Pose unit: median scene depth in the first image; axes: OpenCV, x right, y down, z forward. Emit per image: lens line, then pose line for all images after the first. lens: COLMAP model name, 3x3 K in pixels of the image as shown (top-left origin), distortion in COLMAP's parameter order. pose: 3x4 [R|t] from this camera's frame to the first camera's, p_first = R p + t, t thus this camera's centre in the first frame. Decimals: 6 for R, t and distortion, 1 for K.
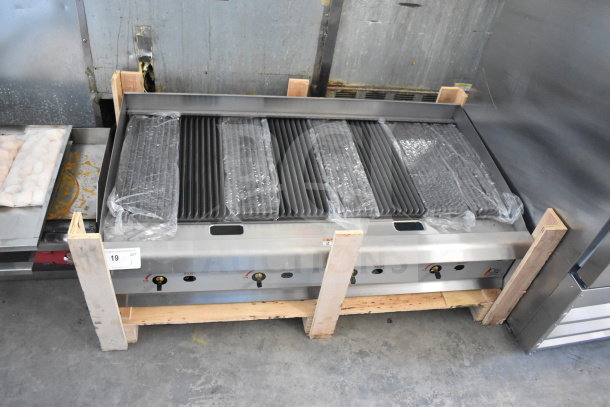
lens RADIAL K [[480.5, 0, 307.3], [0, 480.5, 203.3], [0, 0, 1]] dist [-0.084891, 0.004735]
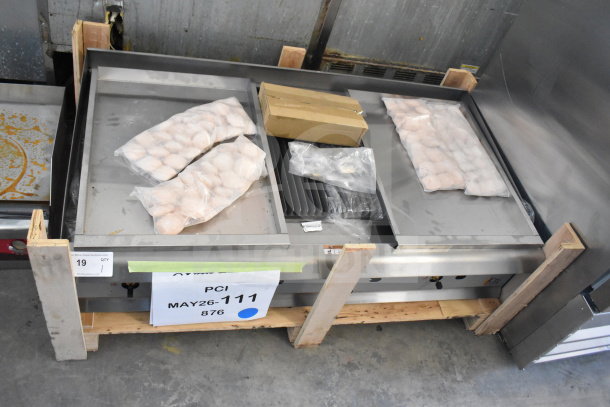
lens RADIAL K [[508.8, 0, 302.4], [0, 508.8, 200.0], [0, 0, 1]] dist [-0.086264, 0.016056]
pose [[0.992528, 0.058720, 0.106958, -0.095206], [-0.068055, 0.993983, 0.085823, -0.073919], [-0.101275, -0.092461, 0.990553, 0.081232]]
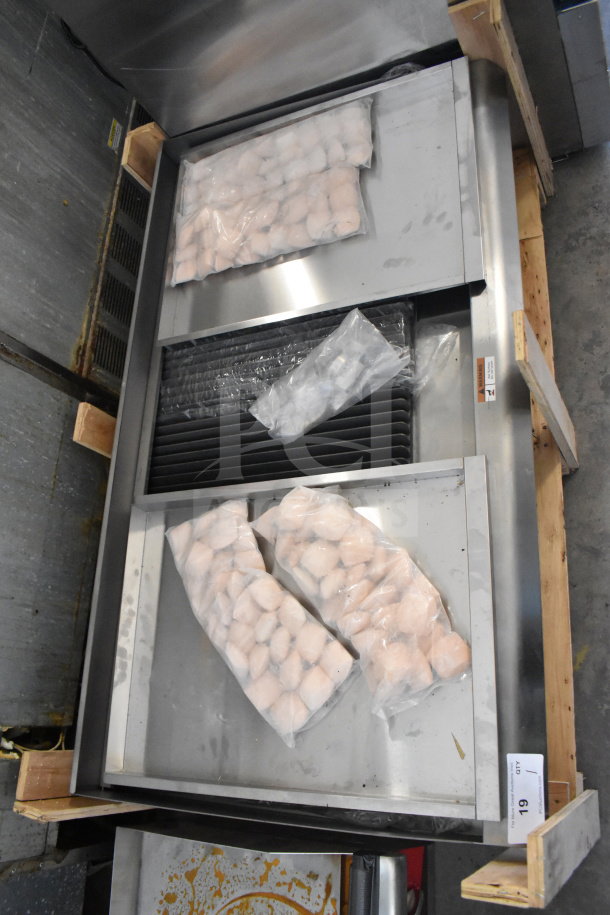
lens RADIAL K [[720.8, 0, 306.2], [0, 720.8, 460.0], [0, 0, 1]] dist [-0.084891, 0.004735]
pose [[0.126053, -0.983637, 0.128717, -0.135248], [0.940124, 0.159867, 0.301014, -0.285806], [-0.316666, 0.083067, 0.944893, 0.274795]]
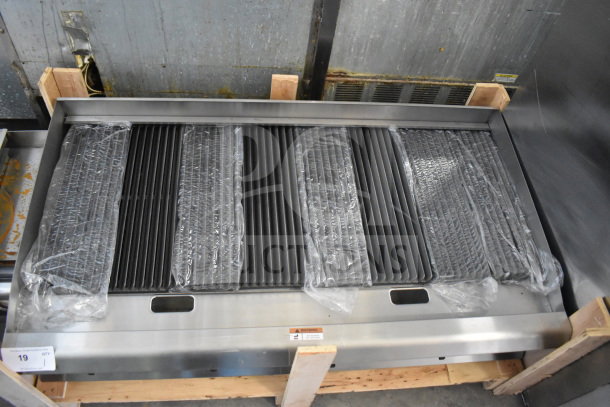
lens RADIAL K [[480.5, 0, 303.7], [0, 480.5, 204.3], [0, 0, 1]] dist [-0.084891, 0.004735]
pose [[0.996665, 0.046907, -0.066773, 0.081735], [-0.032720, 0.979334, 0.199588, -0.238757], [0.074755, -0.196737, 0.977602, 0.248351]]
